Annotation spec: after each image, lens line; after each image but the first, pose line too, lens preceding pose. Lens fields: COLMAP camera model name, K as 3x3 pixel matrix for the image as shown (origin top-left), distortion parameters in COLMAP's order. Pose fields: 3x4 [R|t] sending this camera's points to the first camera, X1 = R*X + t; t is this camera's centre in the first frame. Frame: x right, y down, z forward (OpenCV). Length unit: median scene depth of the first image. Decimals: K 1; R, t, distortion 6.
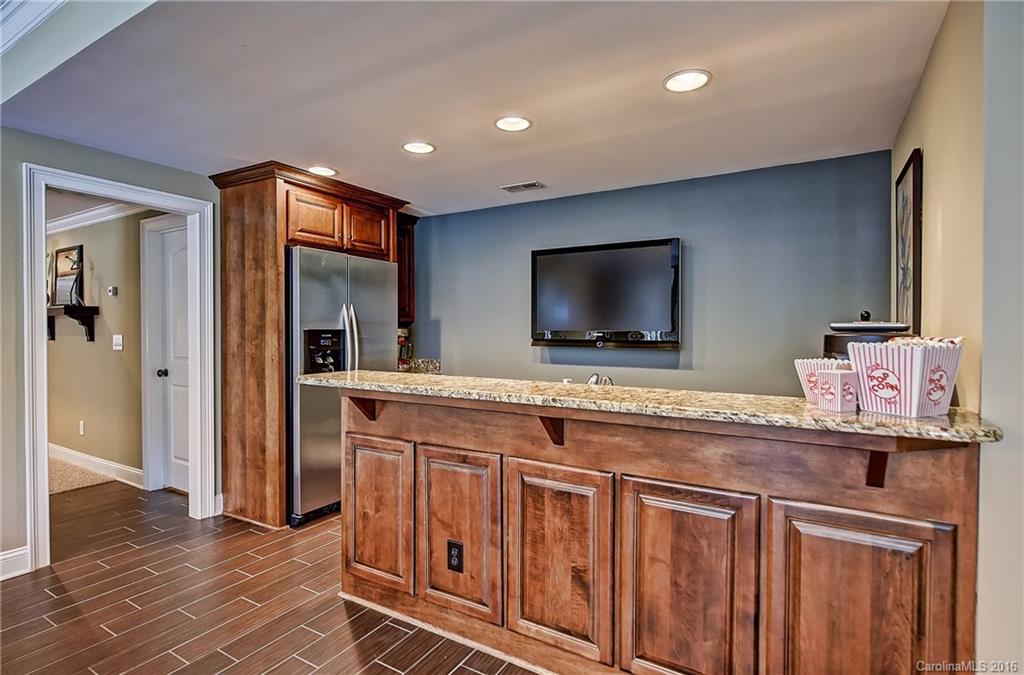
lens RADIAL K [[515.3, 0, 513.8], [0, 515.3, 334.2], [0, 0, 1]] dist [-0.000584, 0.000074]
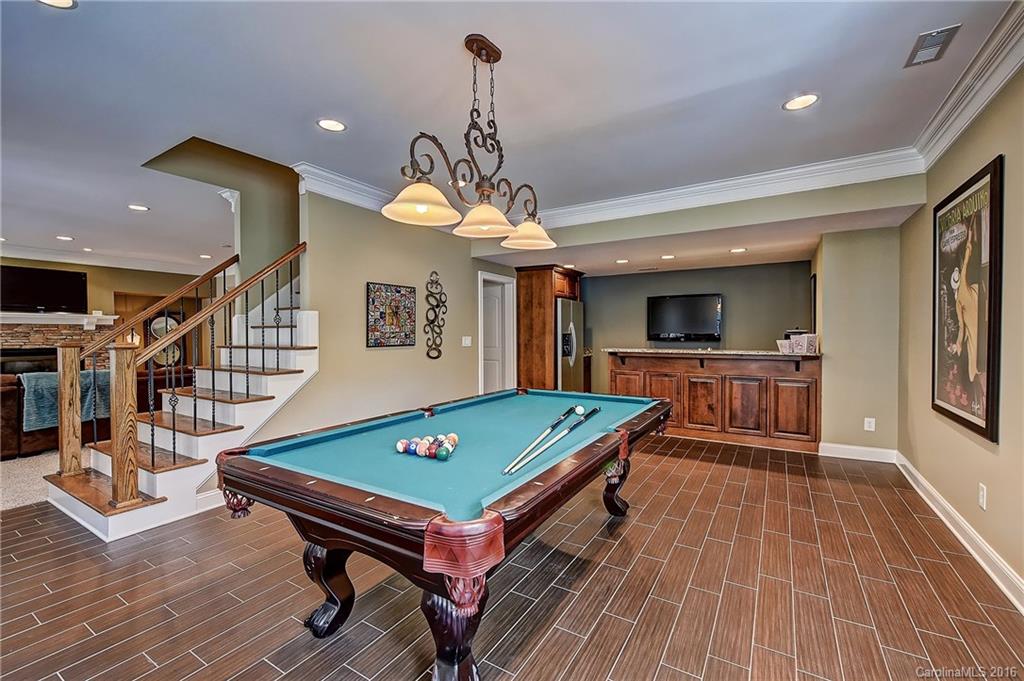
lens RADIAL K [[434.9, 0, 508.8], [0, 434.9, 339.8], [0, 0, 1]] dist [-0.004104, -0.000538]
pose [[0.999780, -0.005633, -0.020182, -1.114866], [0.005728, 0.999973, 0.004636, 0.016073], [0.020155, -0.004751, 0.999786, -1.829846]]
